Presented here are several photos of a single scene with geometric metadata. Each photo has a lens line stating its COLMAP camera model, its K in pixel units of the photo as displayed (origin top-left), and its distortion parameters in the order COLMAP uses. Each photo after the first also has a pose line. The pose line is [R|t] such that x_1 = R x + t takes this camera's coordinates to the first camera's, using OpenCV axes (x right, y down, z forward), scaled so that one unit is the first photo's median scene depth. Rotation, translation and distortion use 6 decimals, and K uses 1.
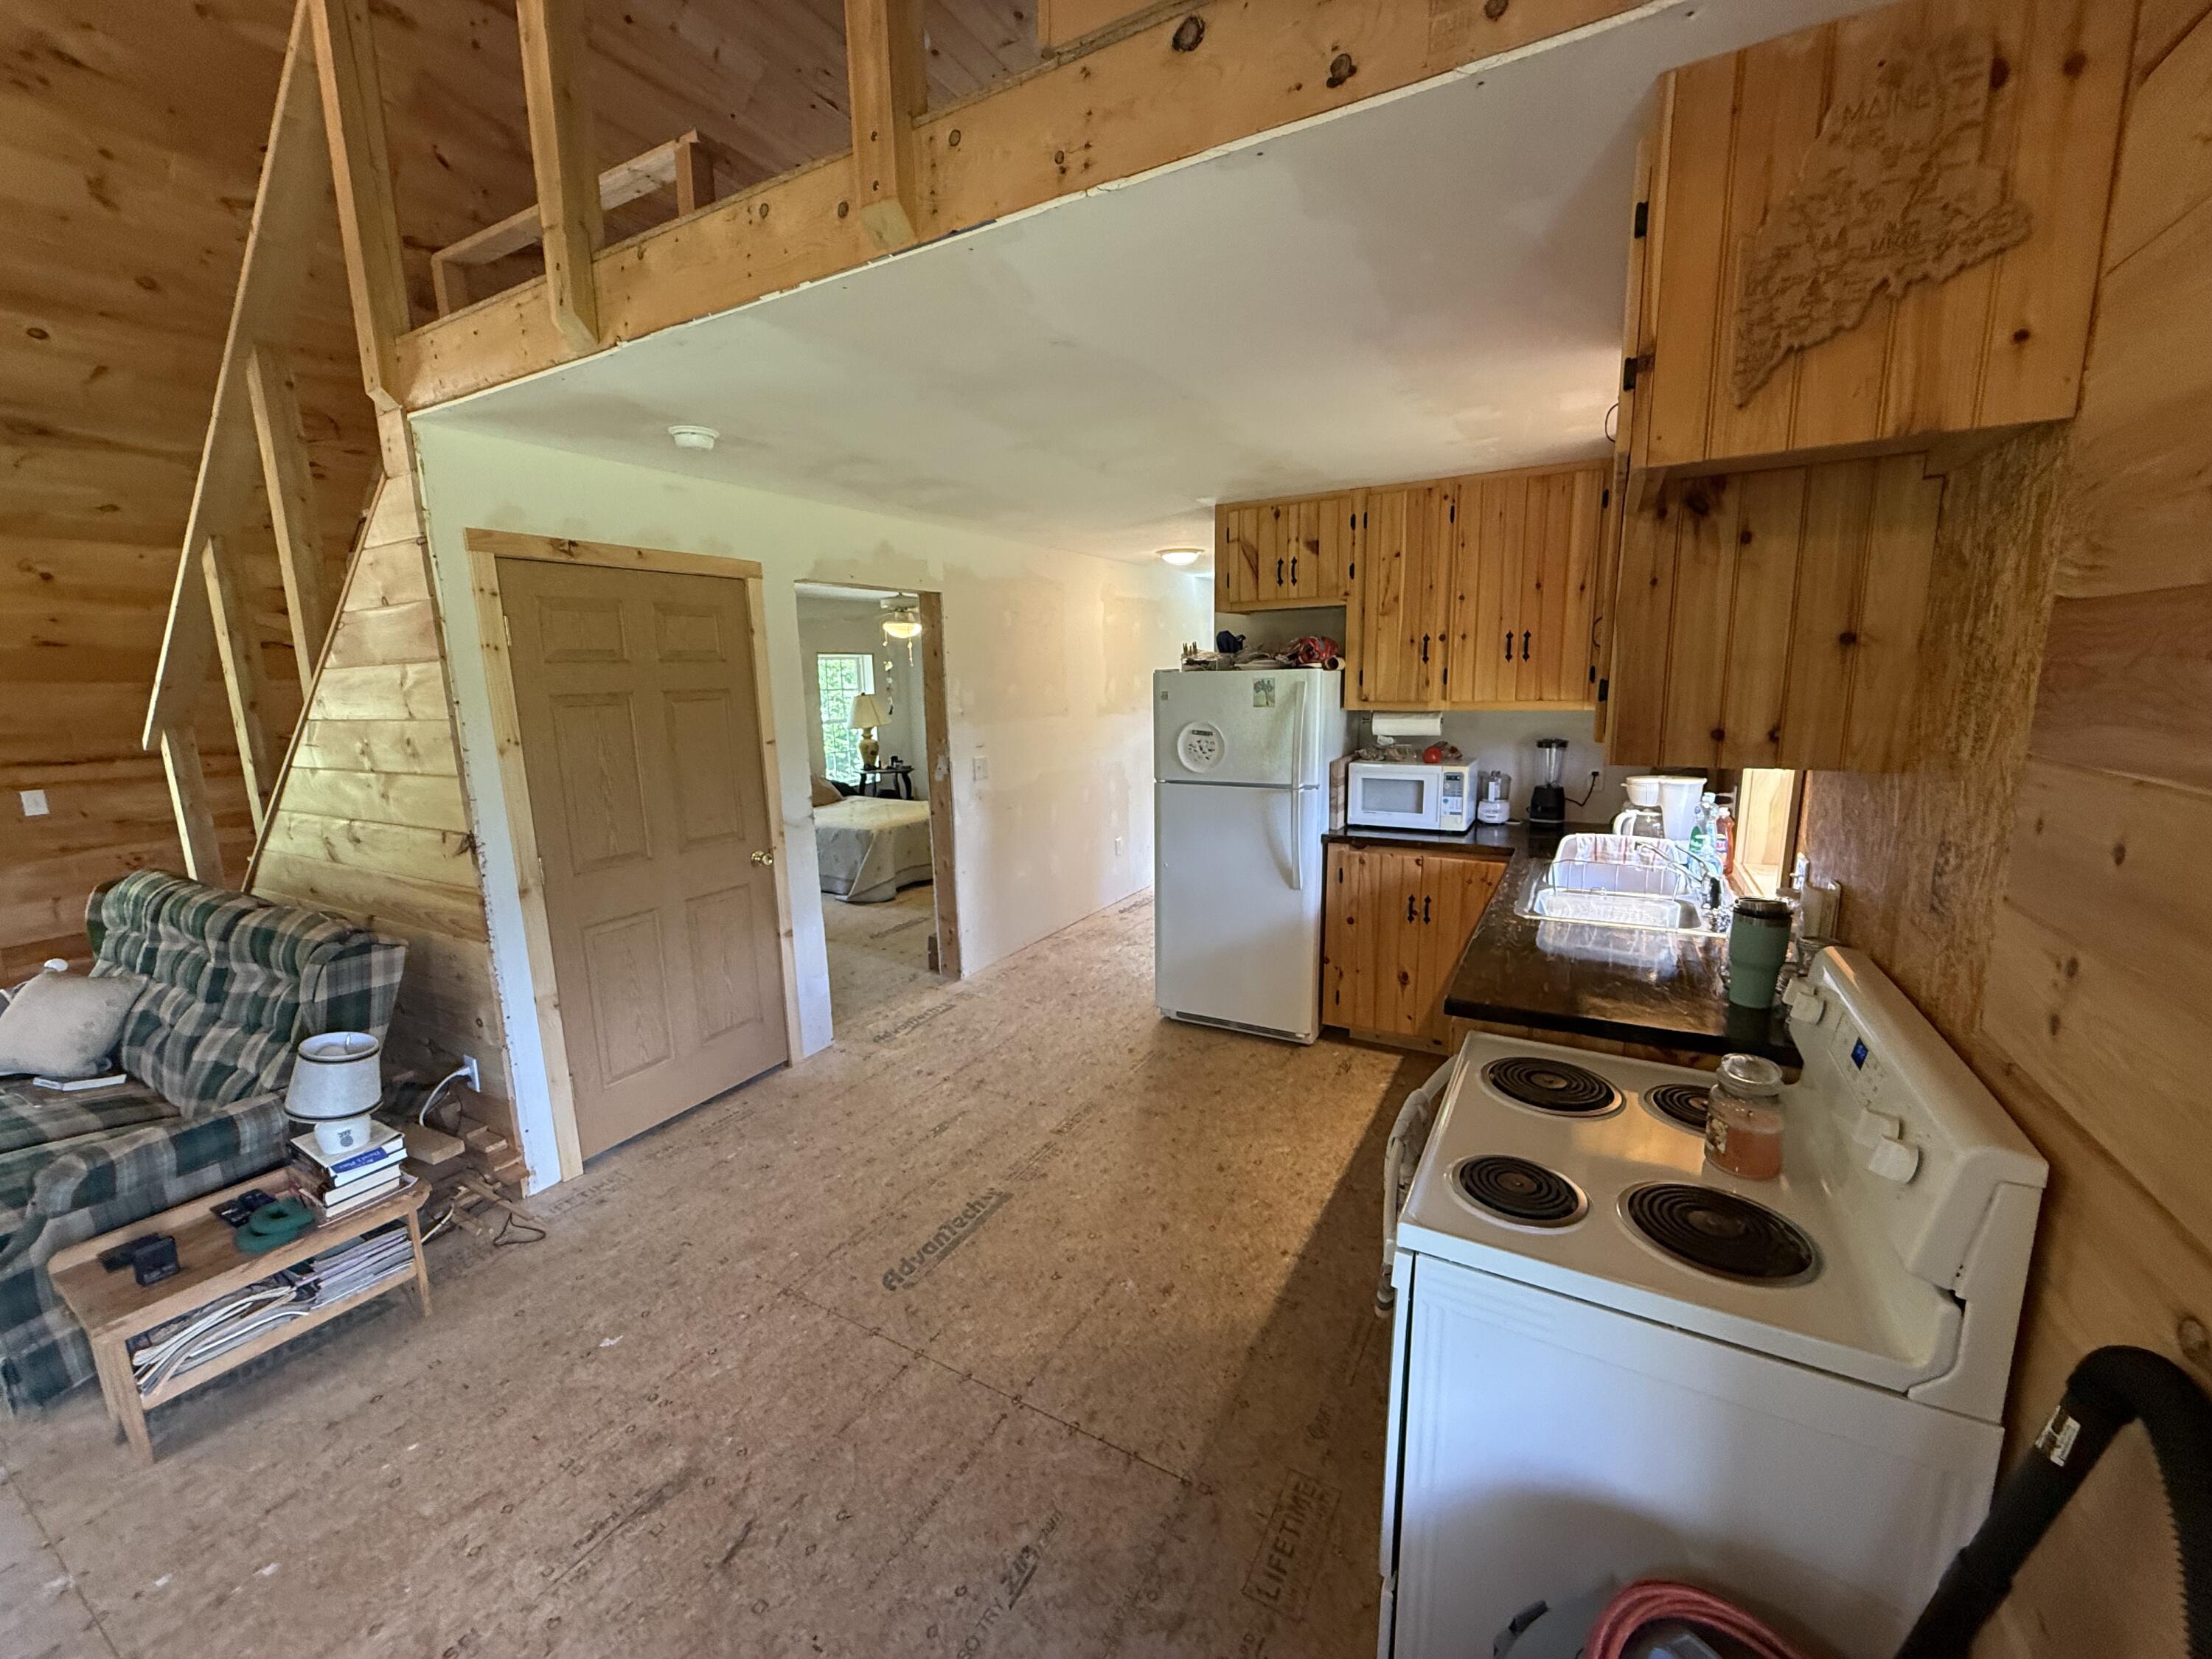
lens RADIAL K [[877.6, 0, 1097.2], [0, 877.6, 829.0], [0, 0, 1]] dist [-0.000705, 0.000023]
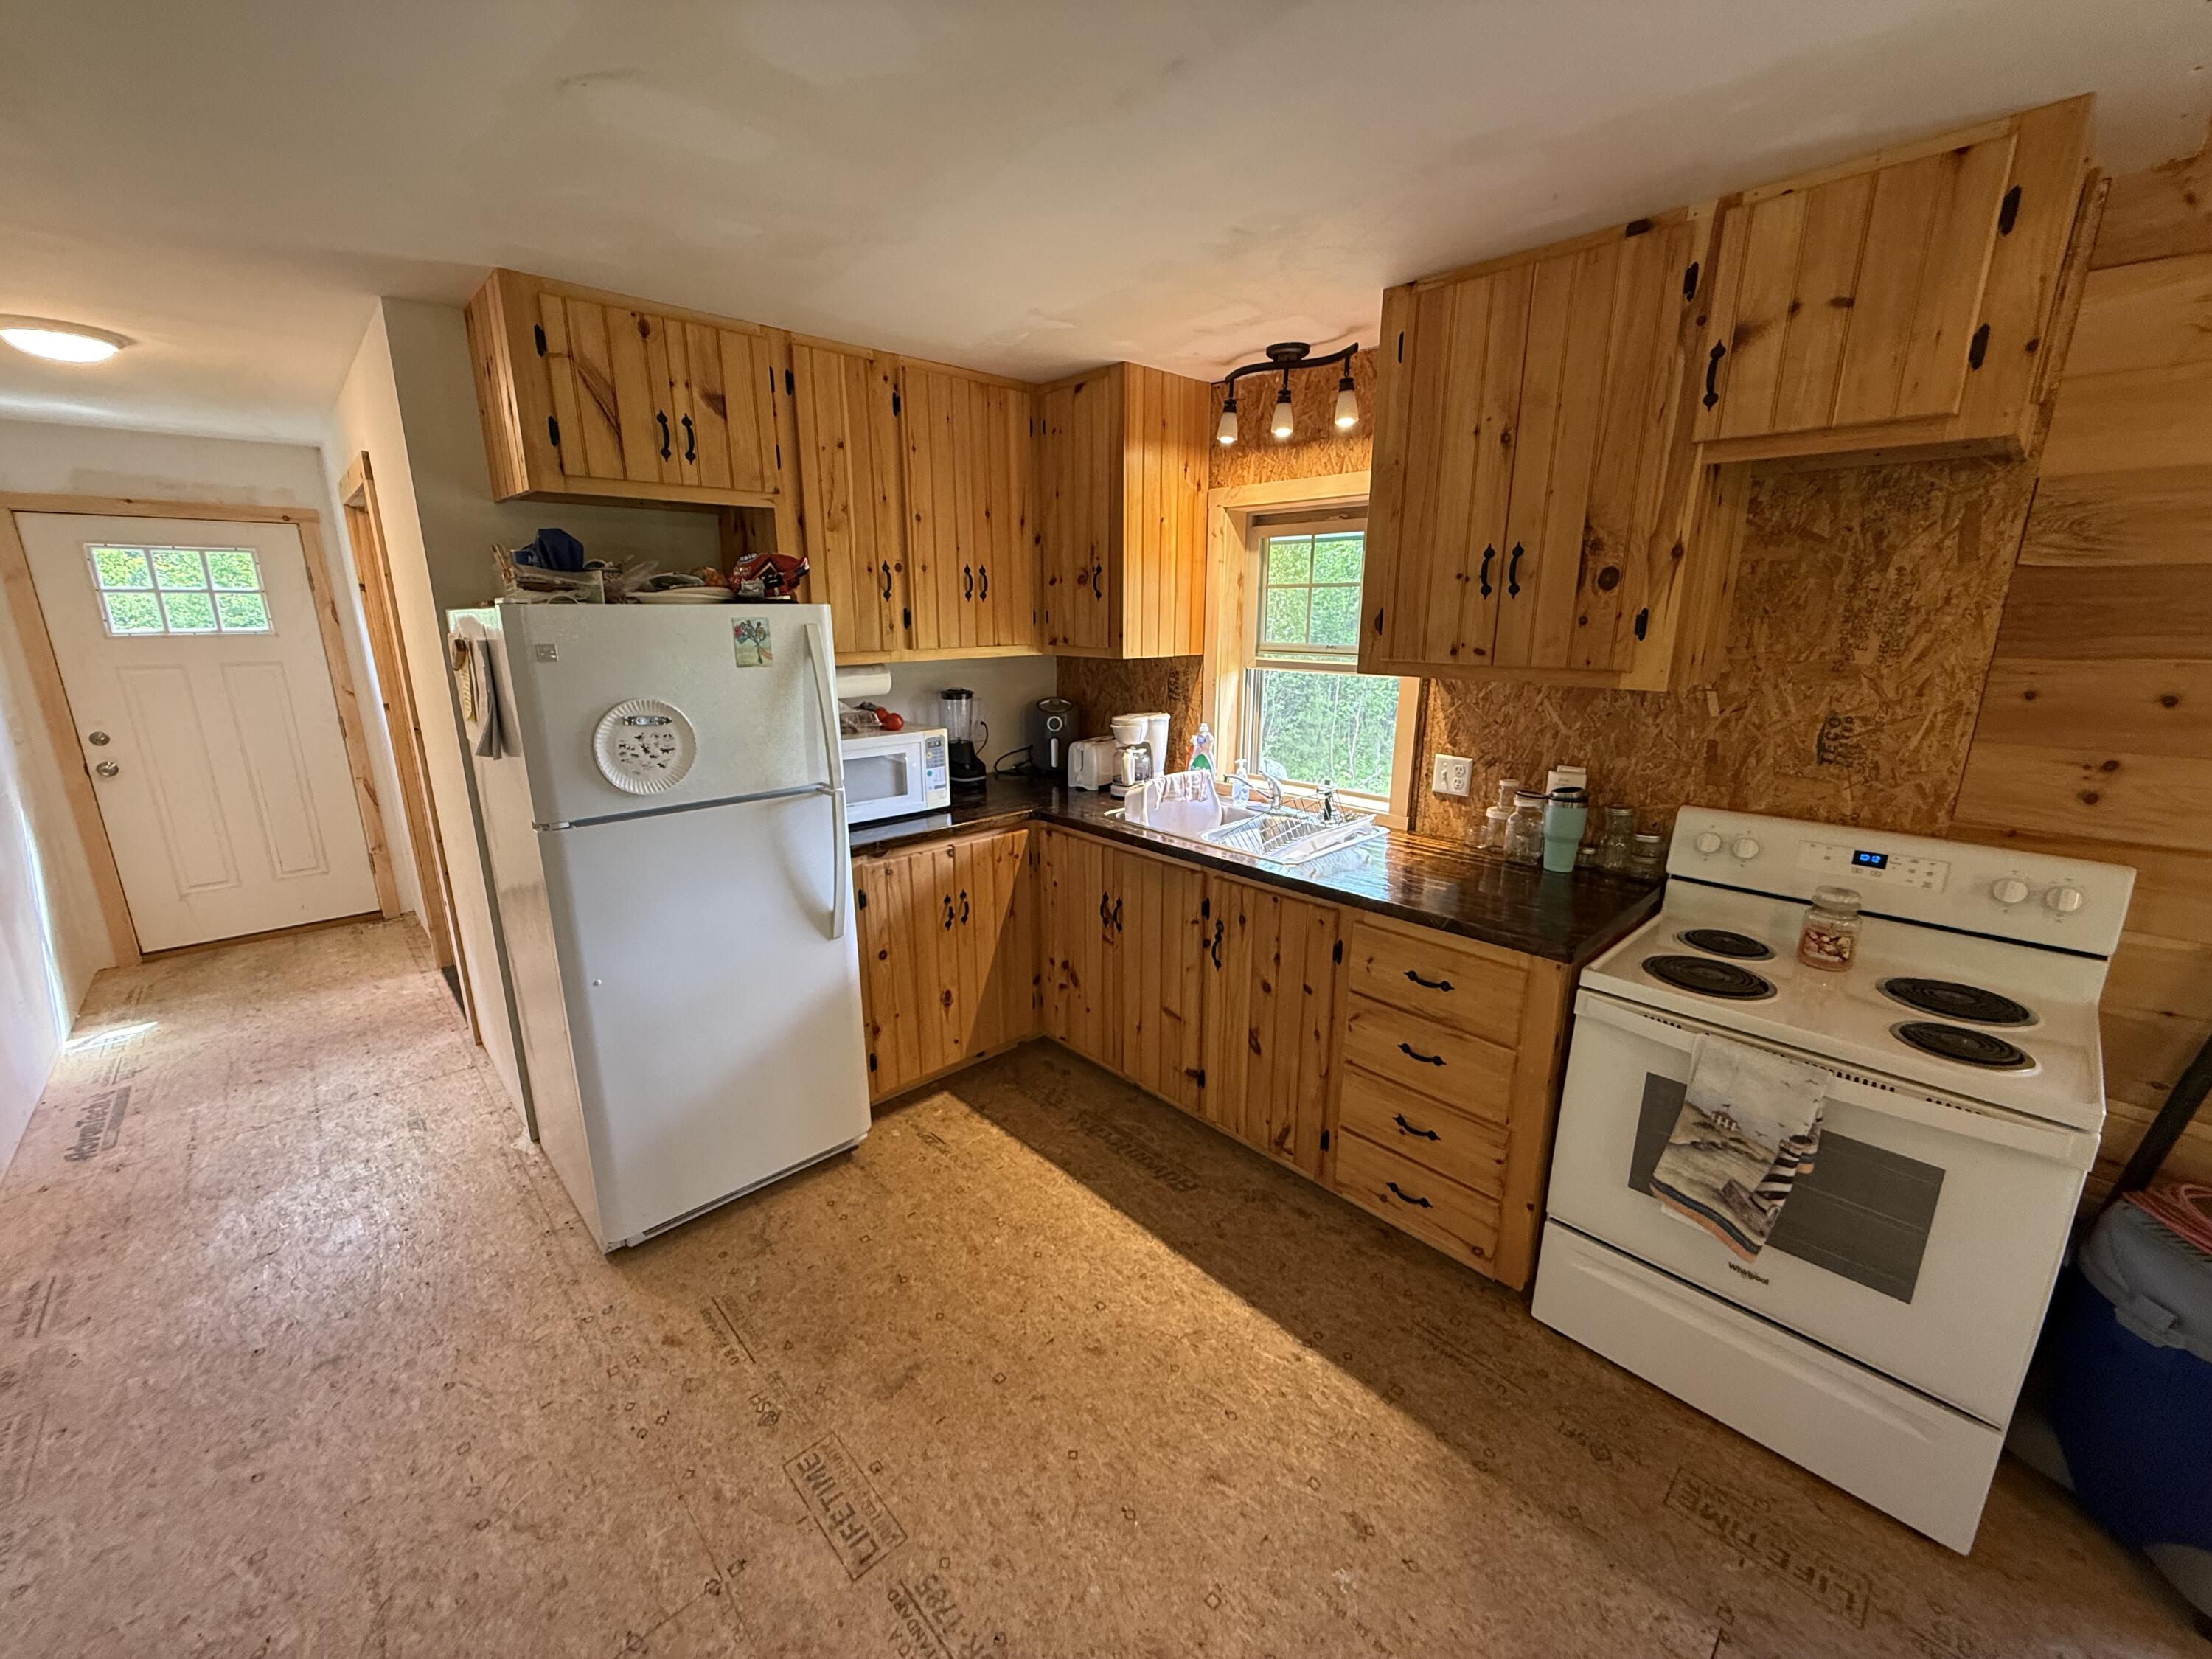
lens RADIAL K [[877.6, 0, 1097.2], [0, 877.6, 829.0], [0, 0, 1]] dist [-0.000705, 0.000023]
pose [[0.297870, -0.212492, 0.930656, -0.325557], [0.163842, 0.971824, 0.169452, -0.095054], [-0.940441, 0.102006, 0.324292, 0.600945]]
